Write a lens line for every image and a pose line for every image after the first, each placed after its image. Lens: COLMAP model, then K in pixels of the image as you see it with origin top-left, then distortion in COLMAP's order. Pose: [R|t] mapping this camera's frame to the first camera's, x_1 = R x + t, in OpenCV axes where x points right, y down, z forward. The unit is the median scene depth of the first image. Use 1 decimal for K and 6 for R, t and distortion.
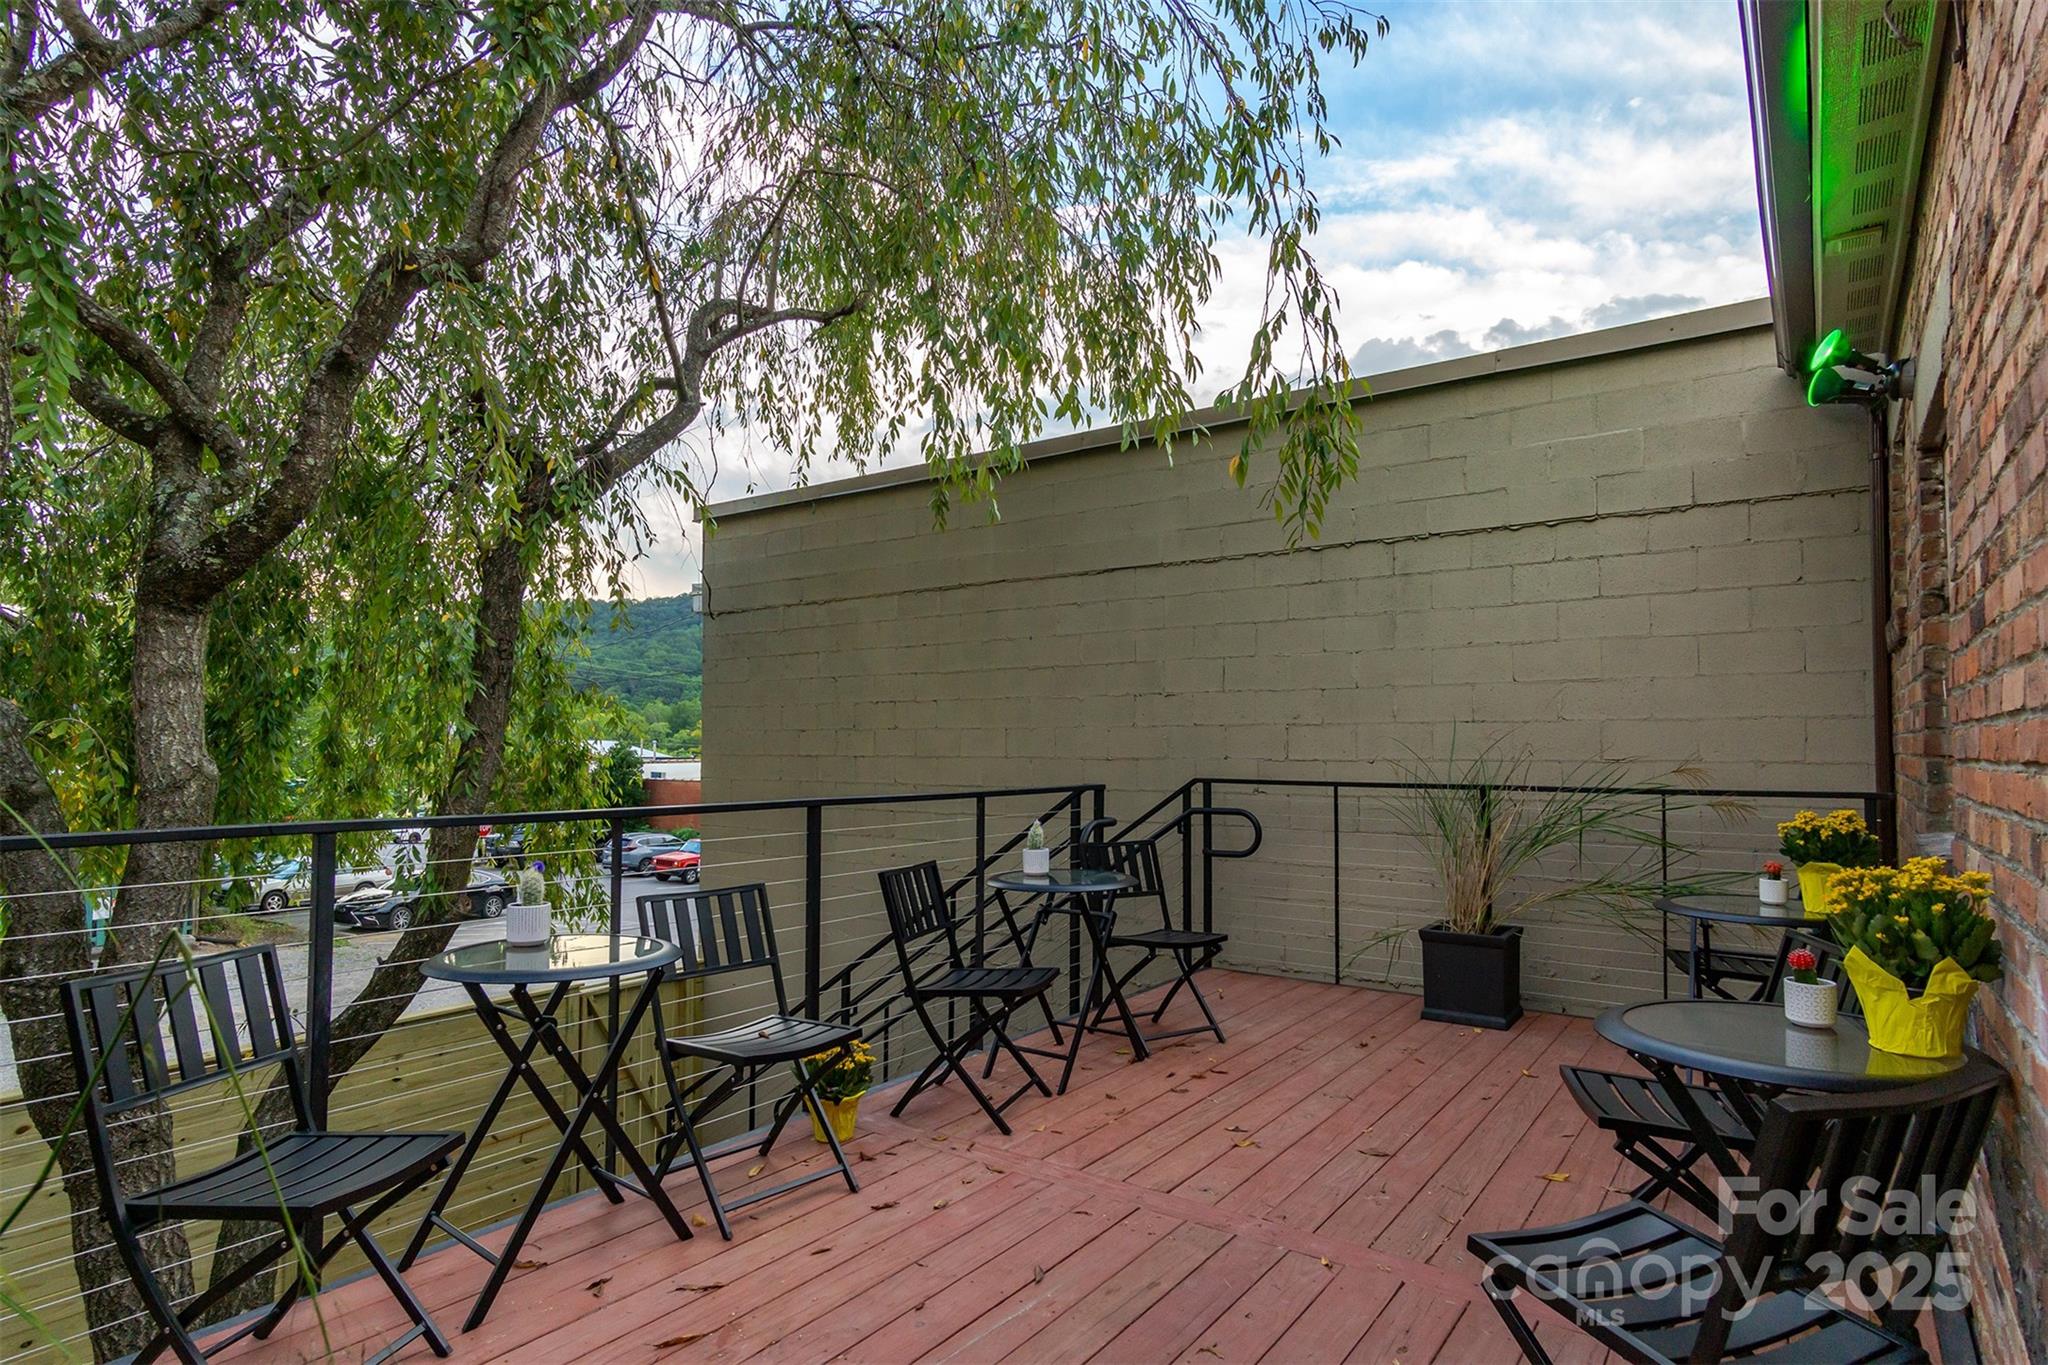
lens RADIAL K [[1077.1, 0, 1017.8], [0, 1077.1, 683.4], [0, 0, 1]] dist [0.002866, 0.001547]
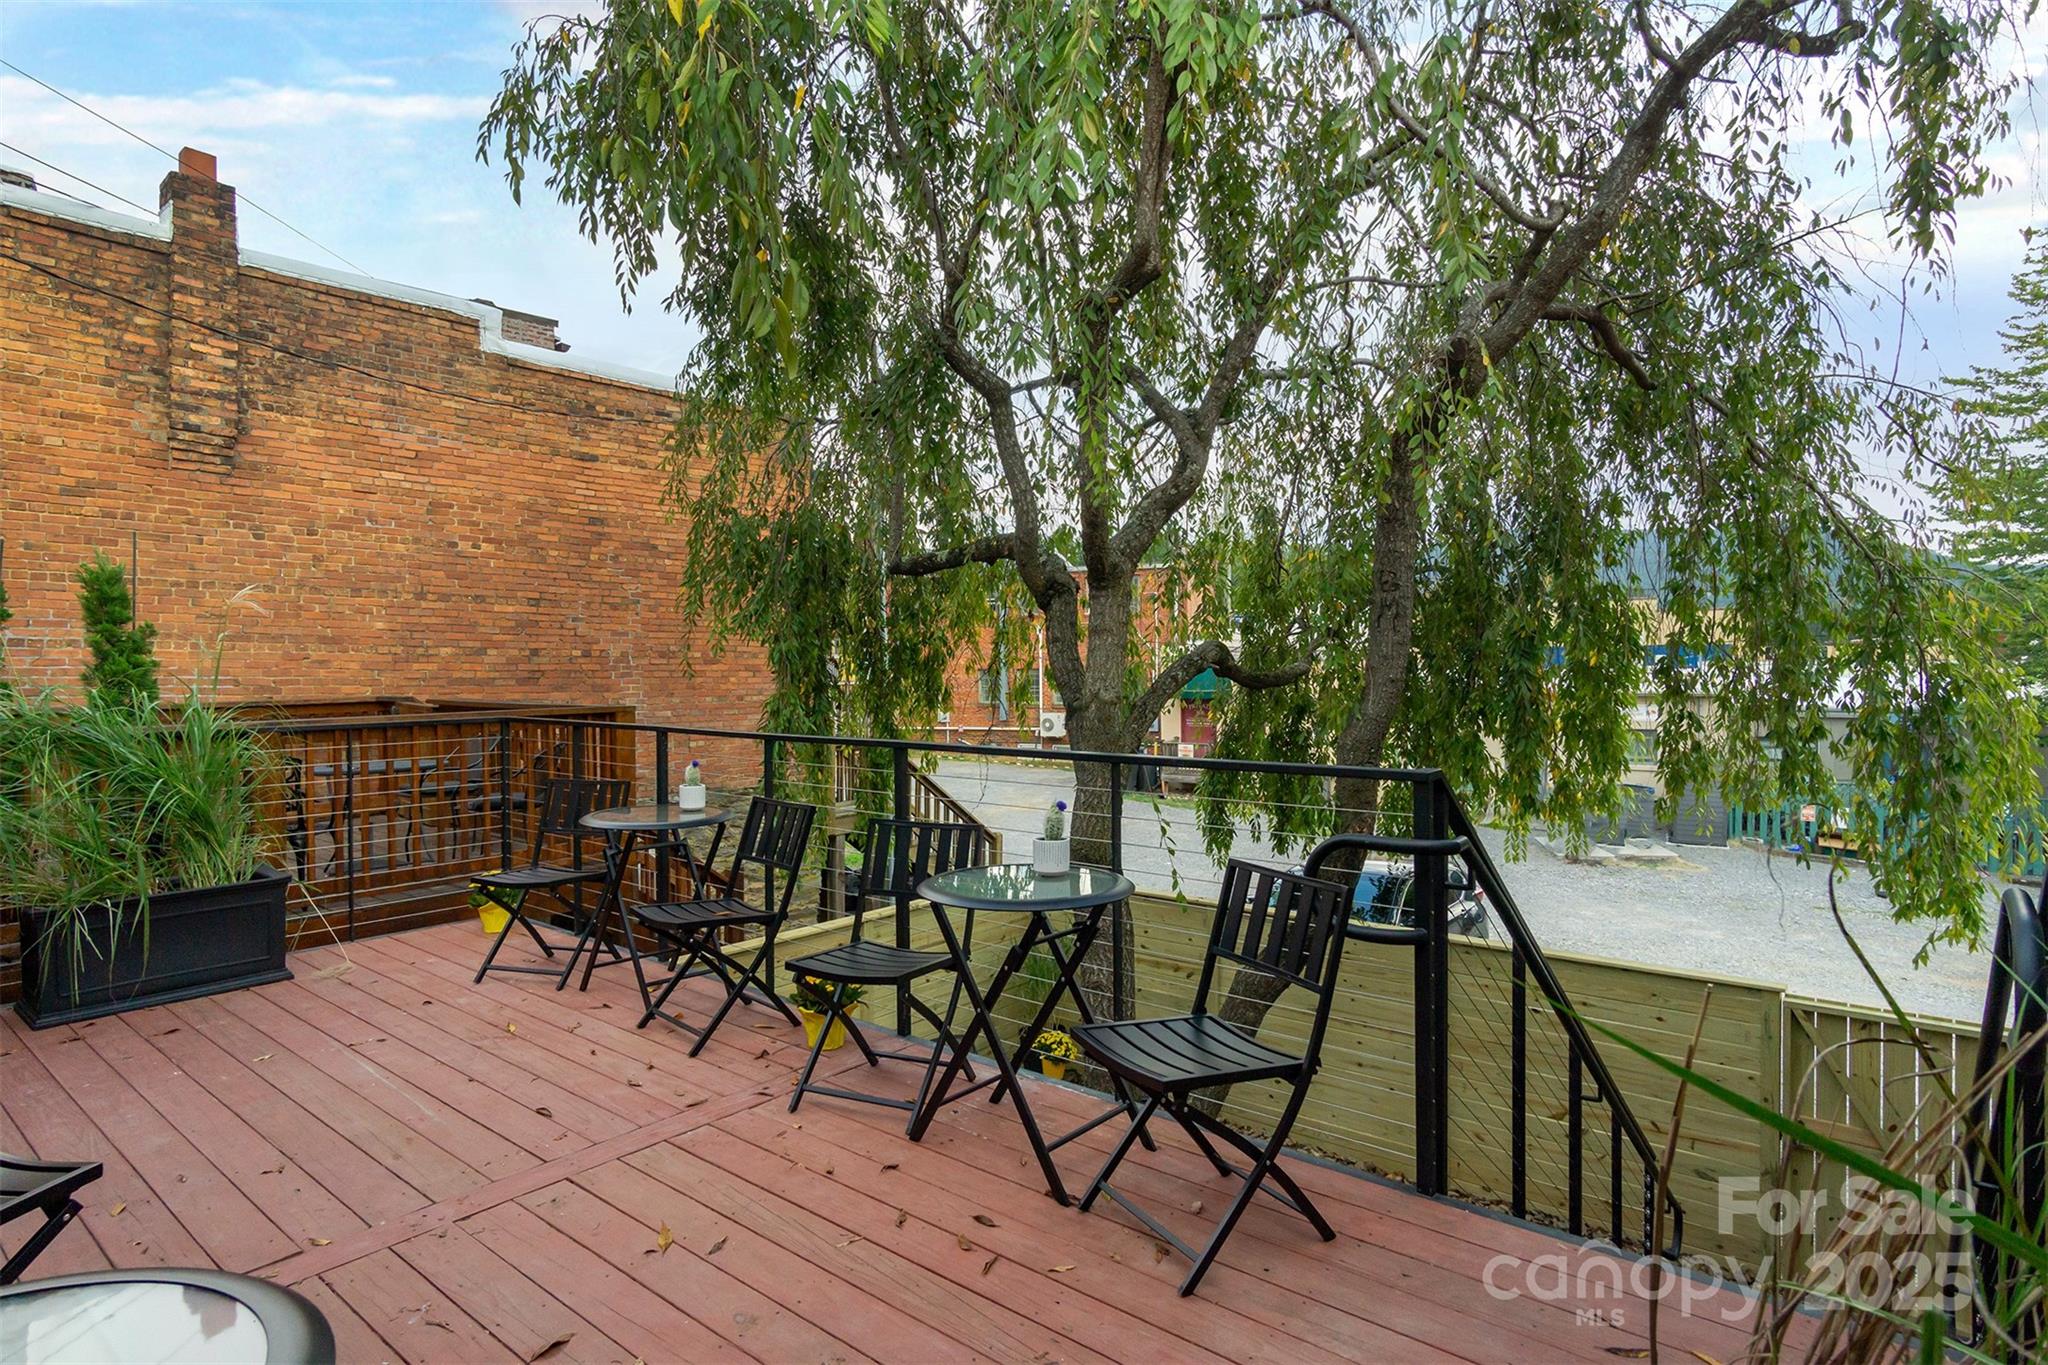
lens RADIAL K [[1077.1, 0, 1017.8], [0, 1077.1, 683.4], [0, 0, 1]] dist [0.002866, 0.001547]
pose [[-0.048028, 0.005664, -0.998830, 0.995257], [0.051546, 0.998666, 0.003184, 0.071559], [0.997515, -0.051333, -0.048256, 1.403090]]
